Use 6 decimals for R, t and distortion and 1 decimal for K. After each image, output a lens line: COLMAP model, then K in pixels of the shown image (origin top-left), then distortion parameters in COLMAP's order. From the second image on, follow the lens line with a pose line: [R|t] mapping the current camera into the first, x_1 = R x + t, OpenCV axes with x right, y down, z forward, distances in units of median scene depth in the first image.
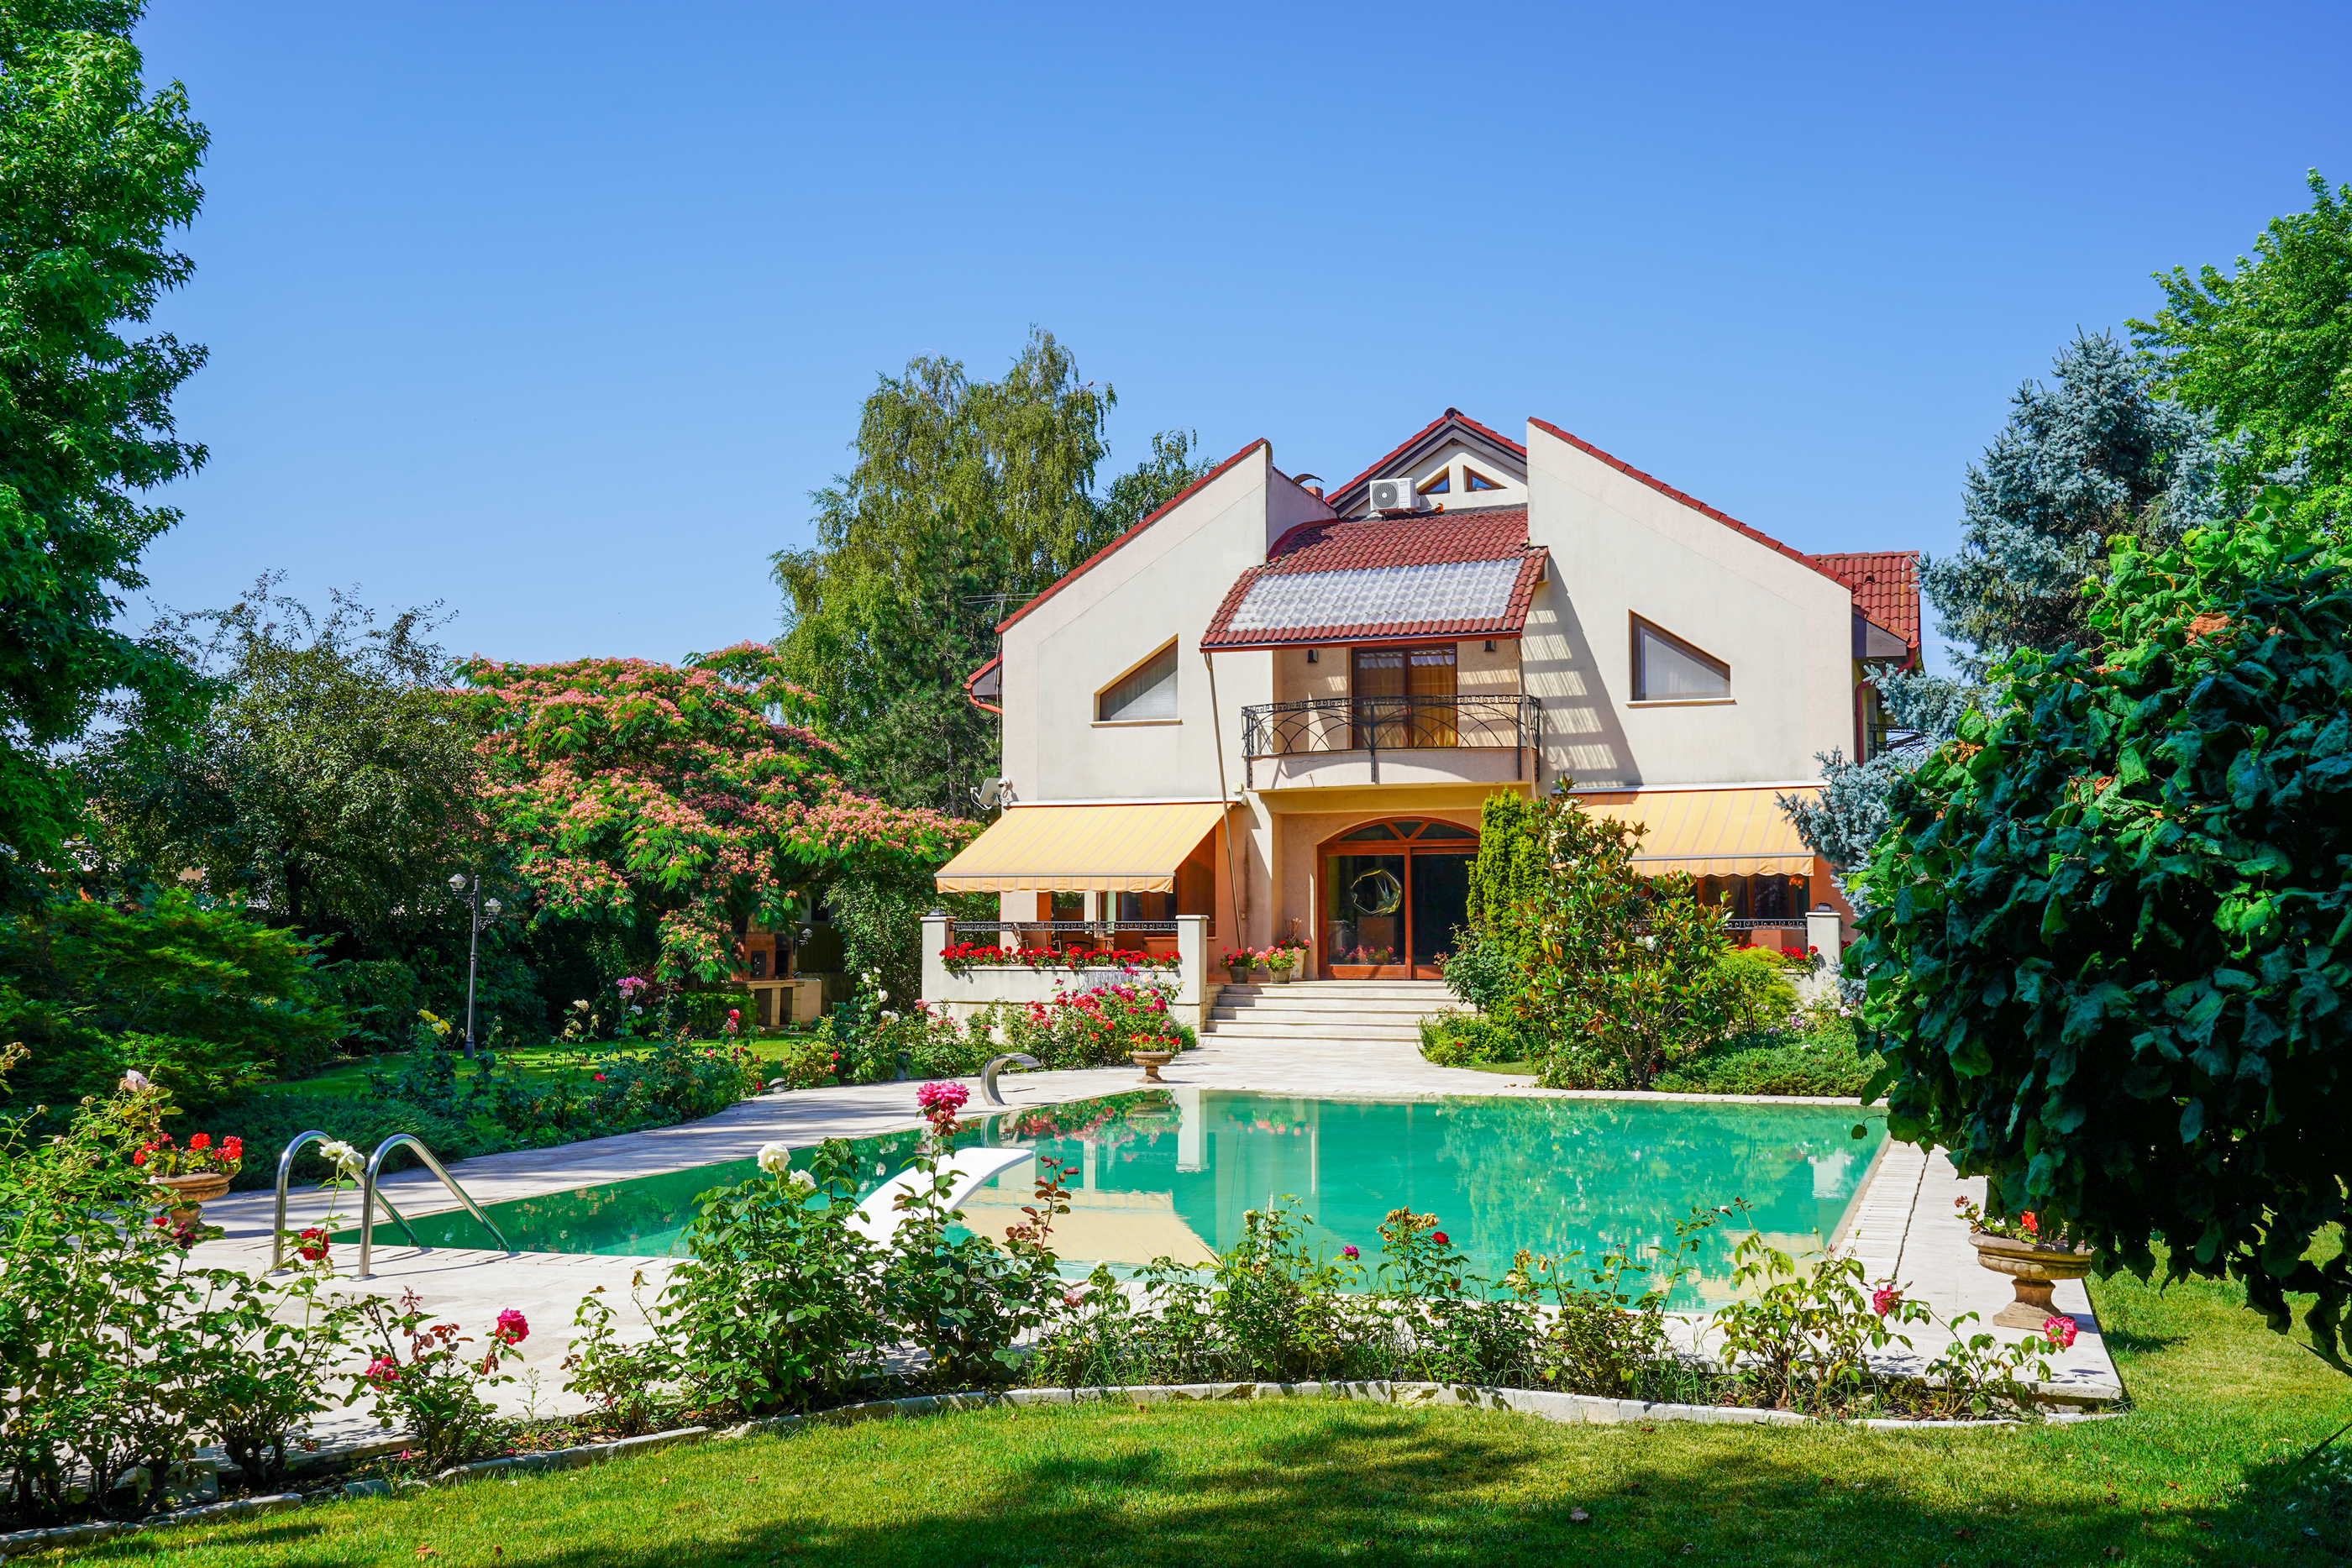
lens RADIAL K [[2229.0, 0, 1177.2], [0, 2229.0, 796.3], [0, 0, 1]] dist [0.076478, 0.006334]
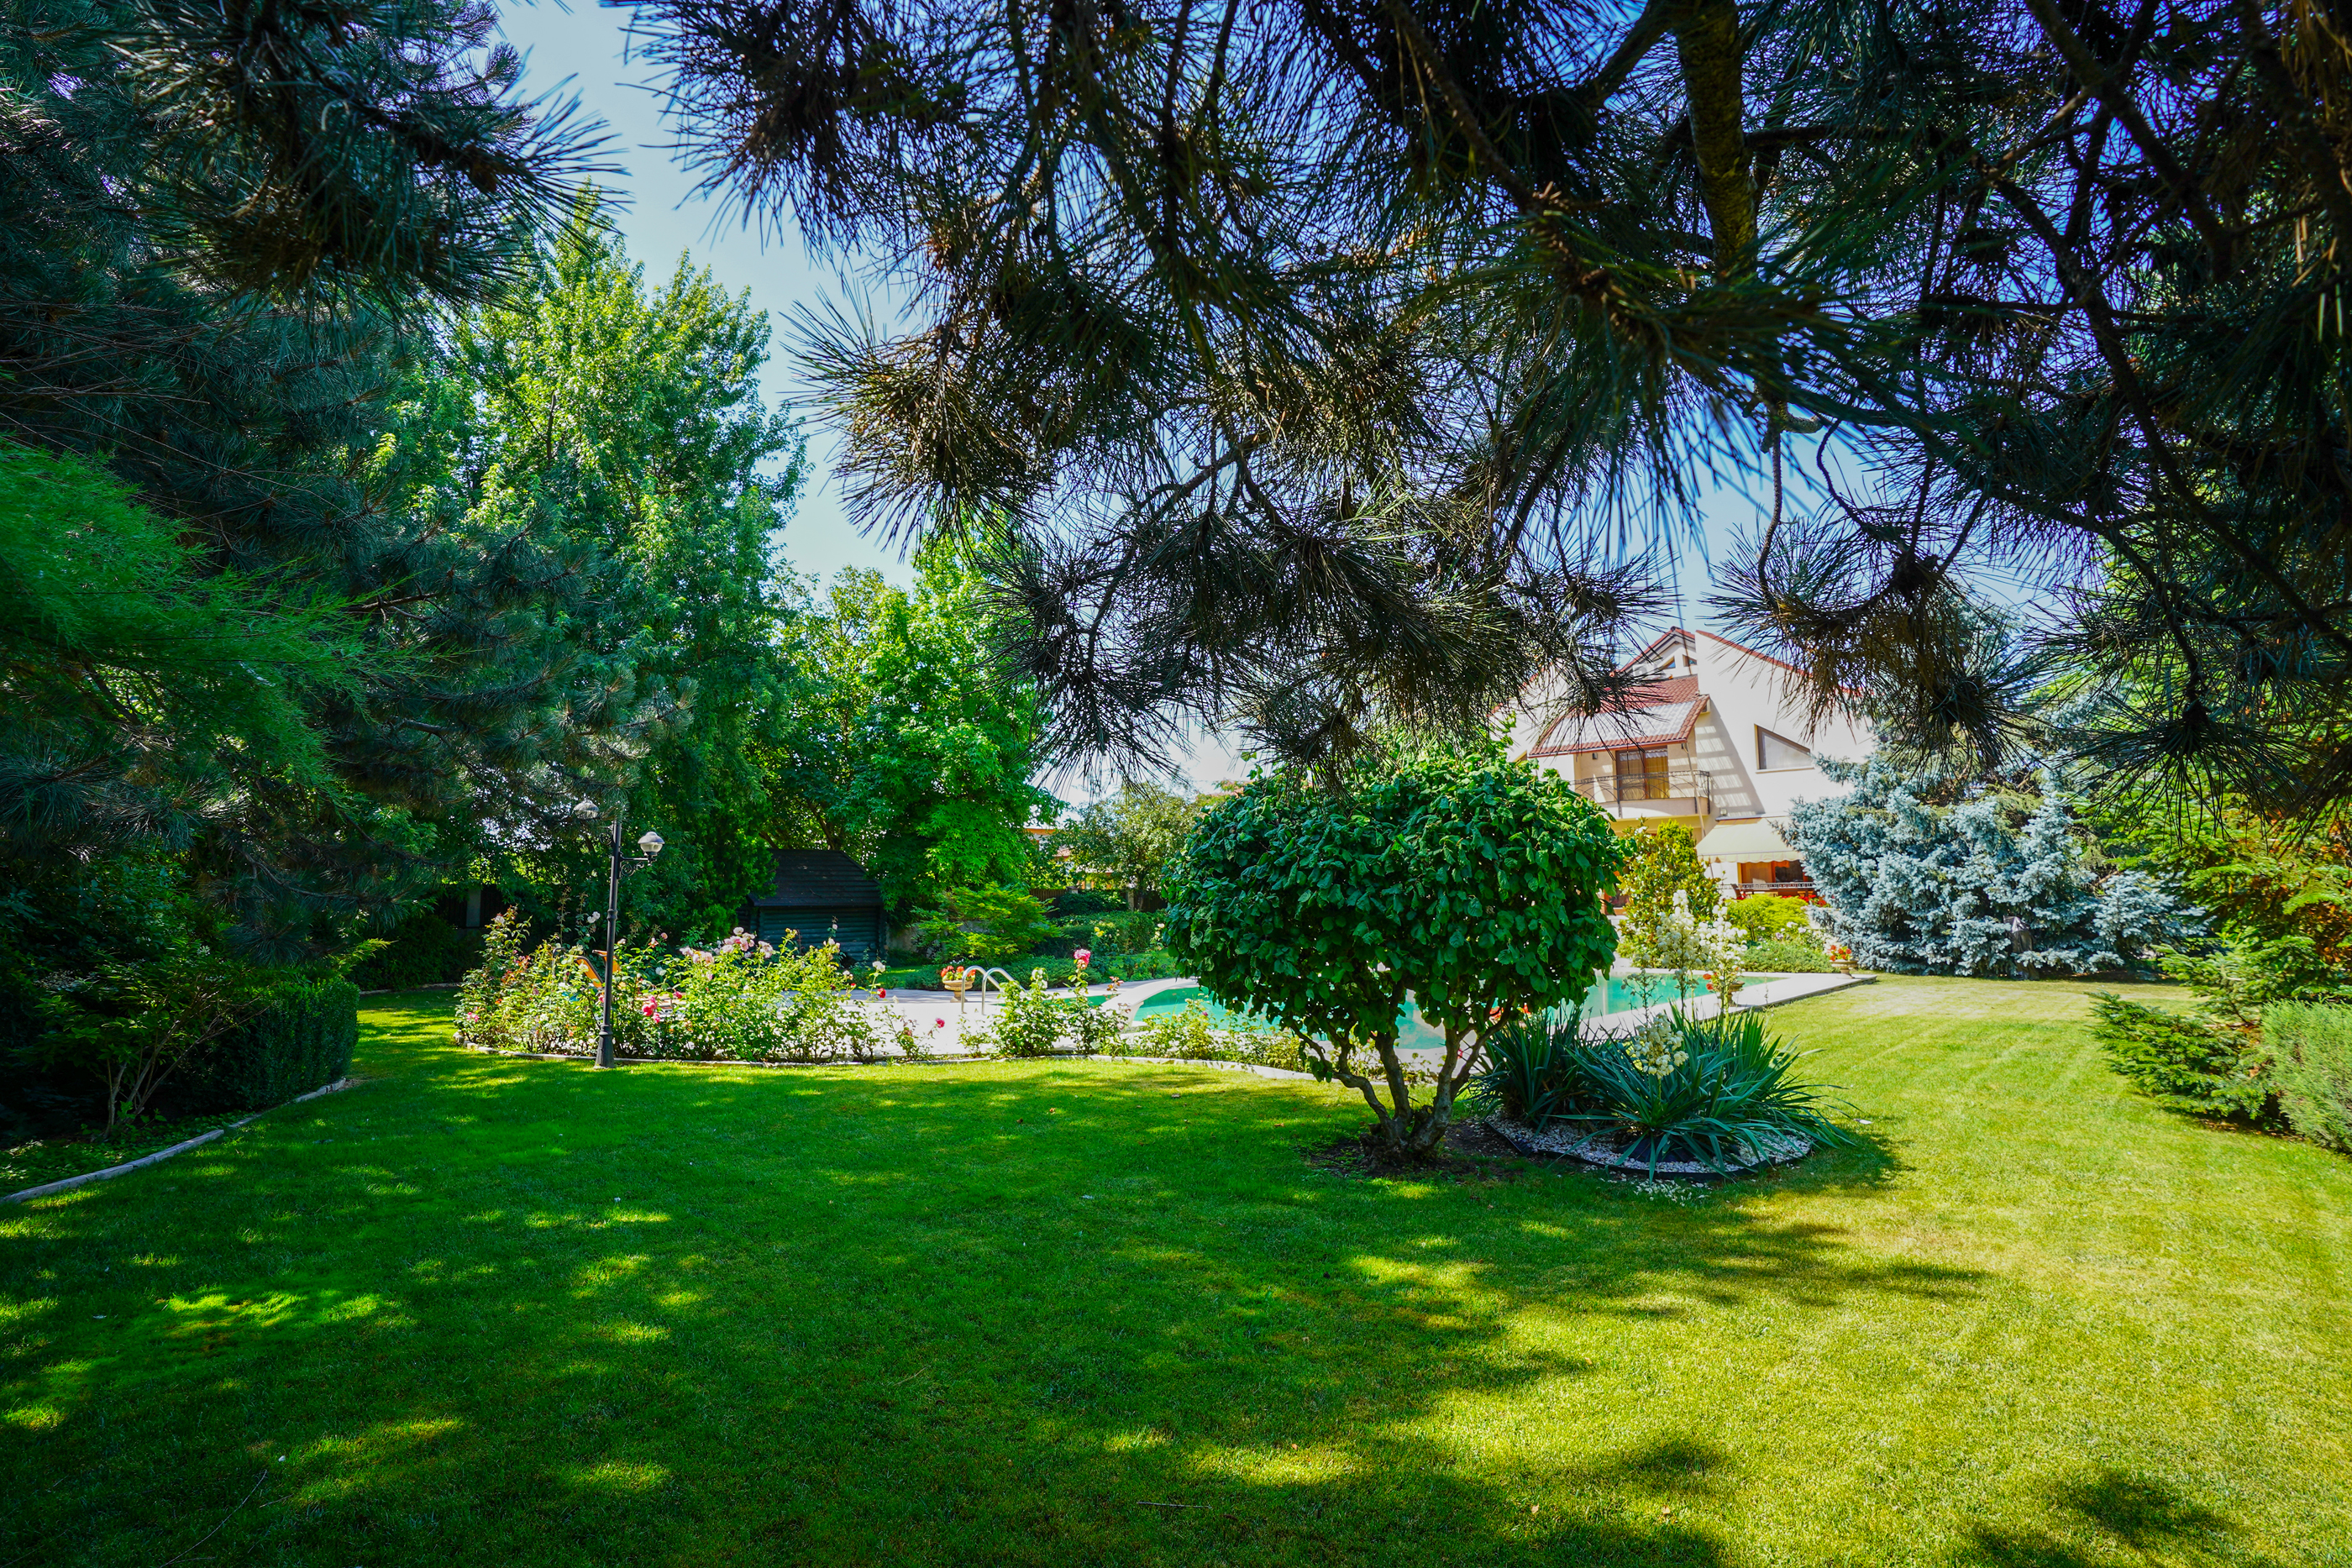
lens RADIAL K [[1084.8, 0, 1160.6], [0, 1084.8, 790.3], [0, 0, 1]] dist [-0.065161, 0.024576]
pose [[0.898623, -0.049513, -0.435920, 0.134381], [0.034449, 0.998507, -0.042400, -0.003681], [0.437368, 0.023085, 0.898986, -0.049411]]
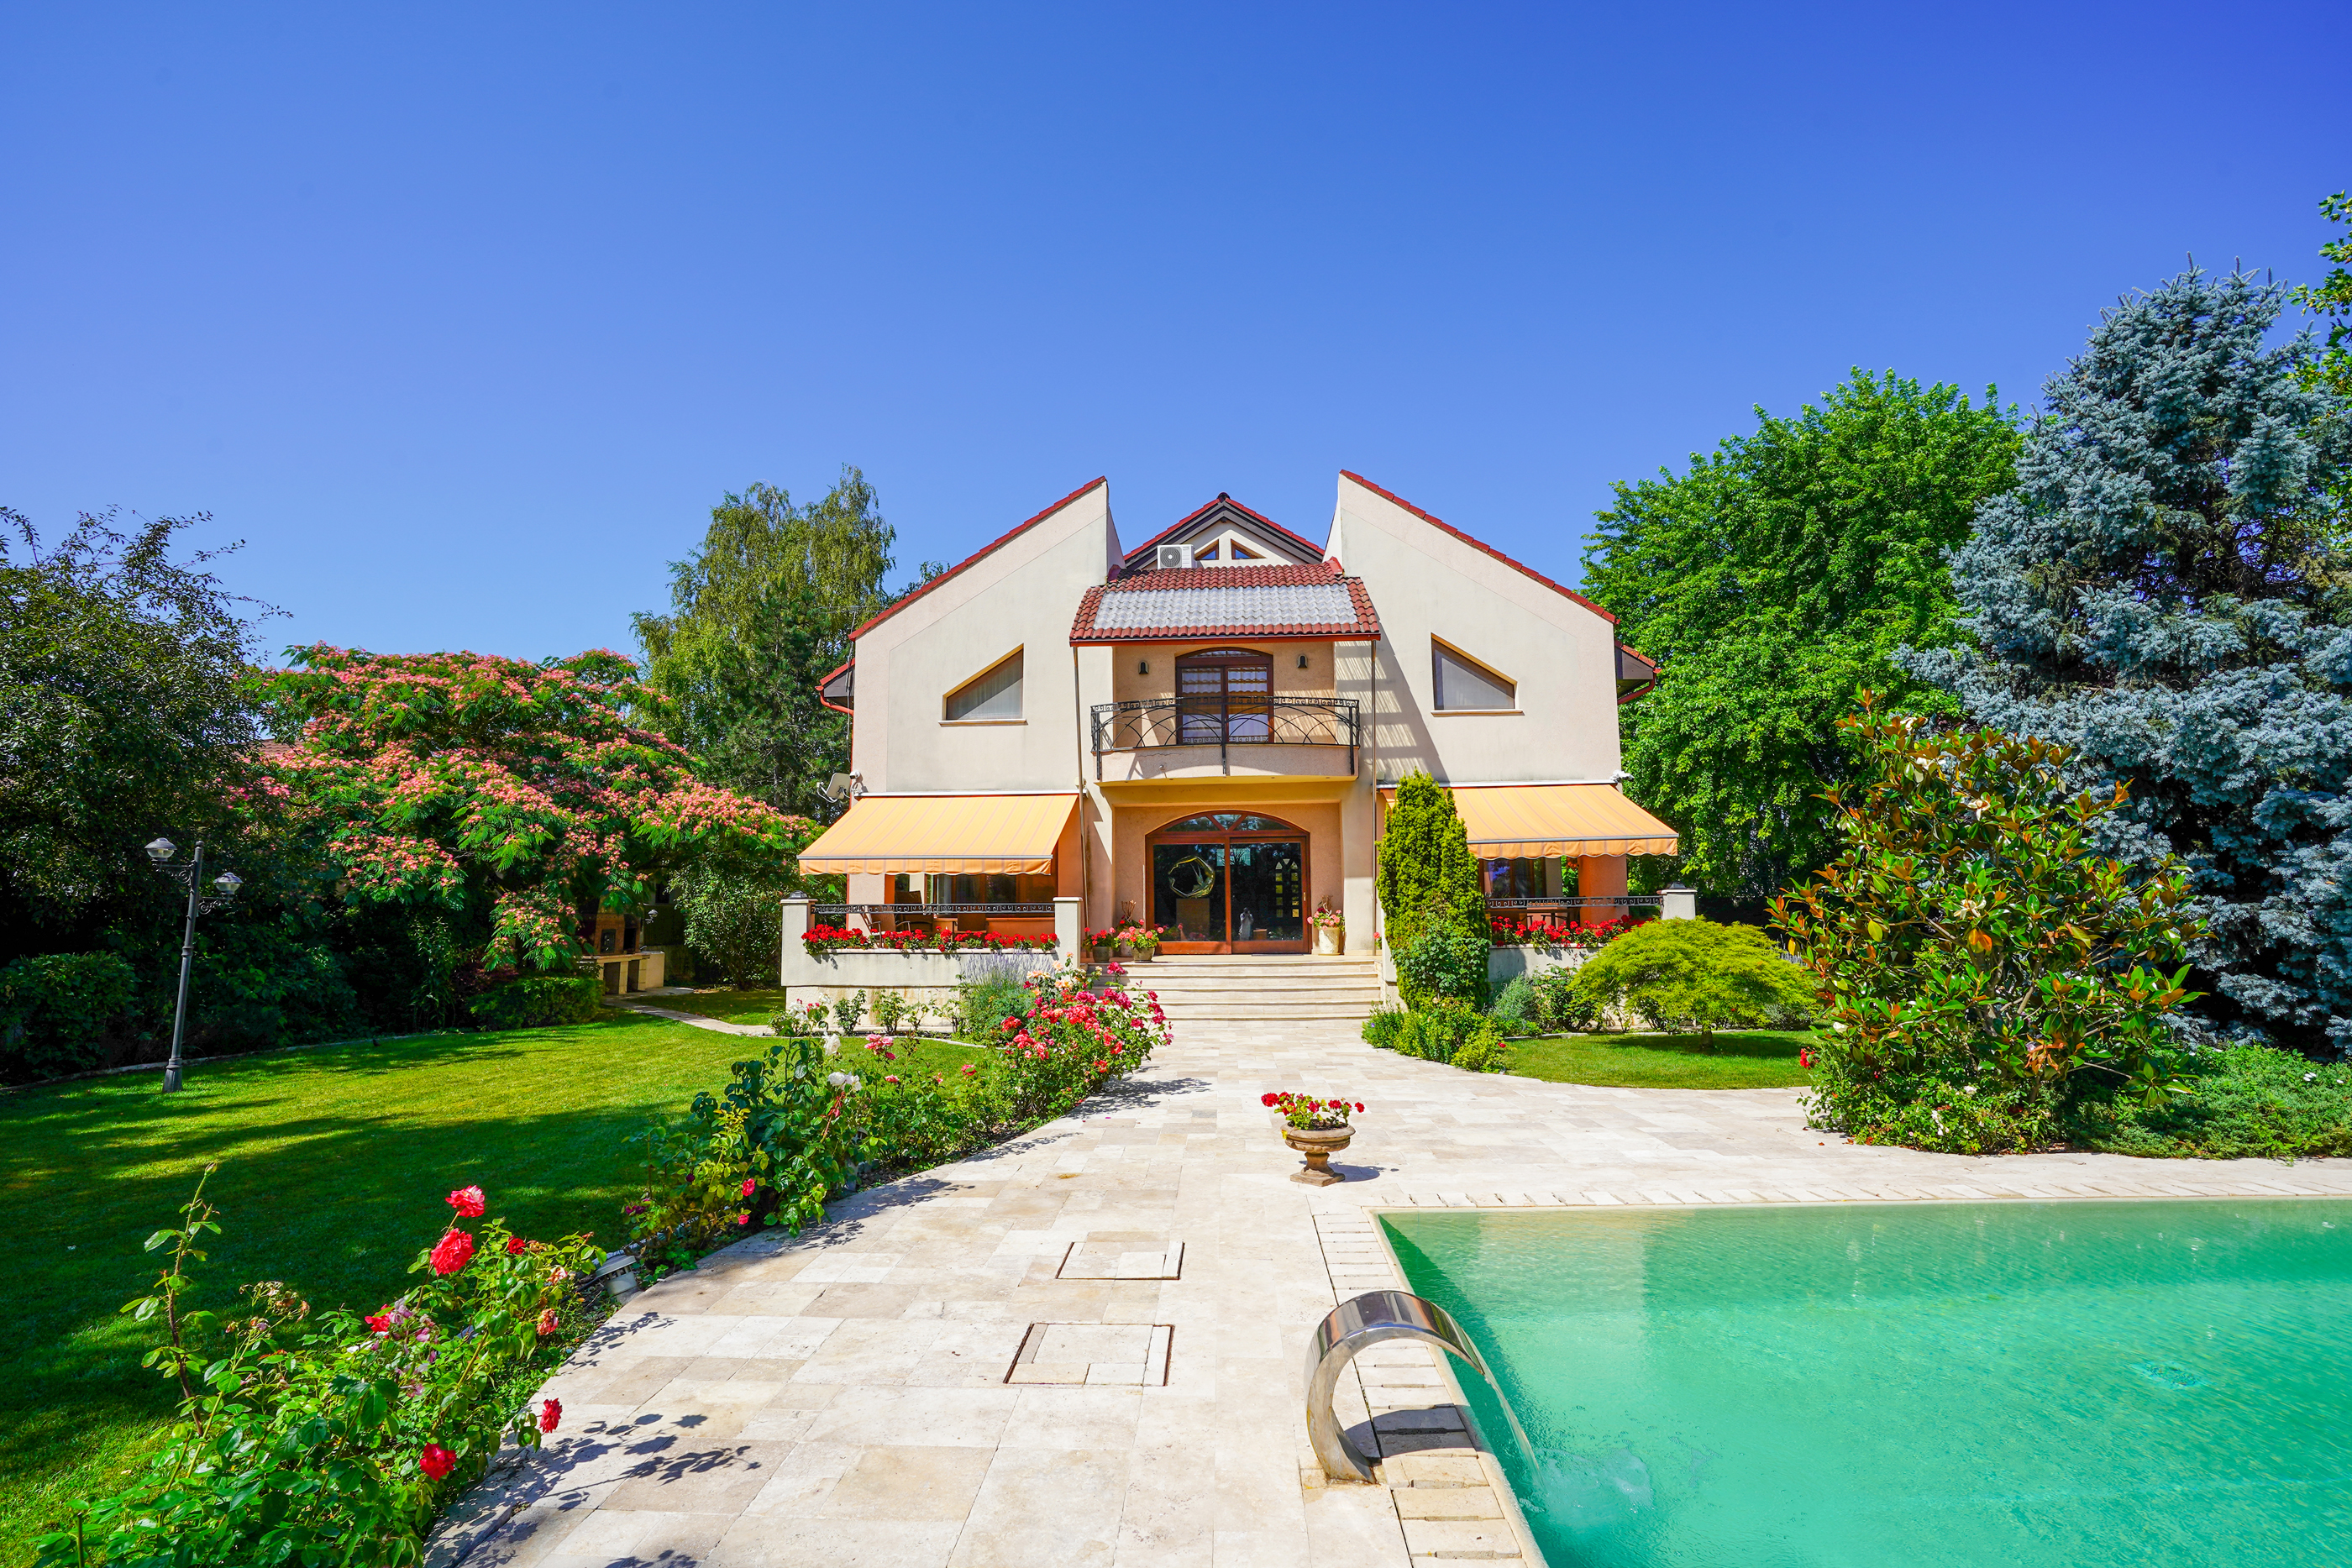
lens RADIAL K [[1084.8, 0, 1160.6], [0, 1084.8, 790.3], [0, 0, 1]] dist [-0.065161, 0.024576]
pose [[0.960060, 0.023230, 0.278827, -0.085863], [-0.009954, 0.998752, -0.048935, 0.026834], [-0.279615, 0.044205, 0.959094, 0.484482]]
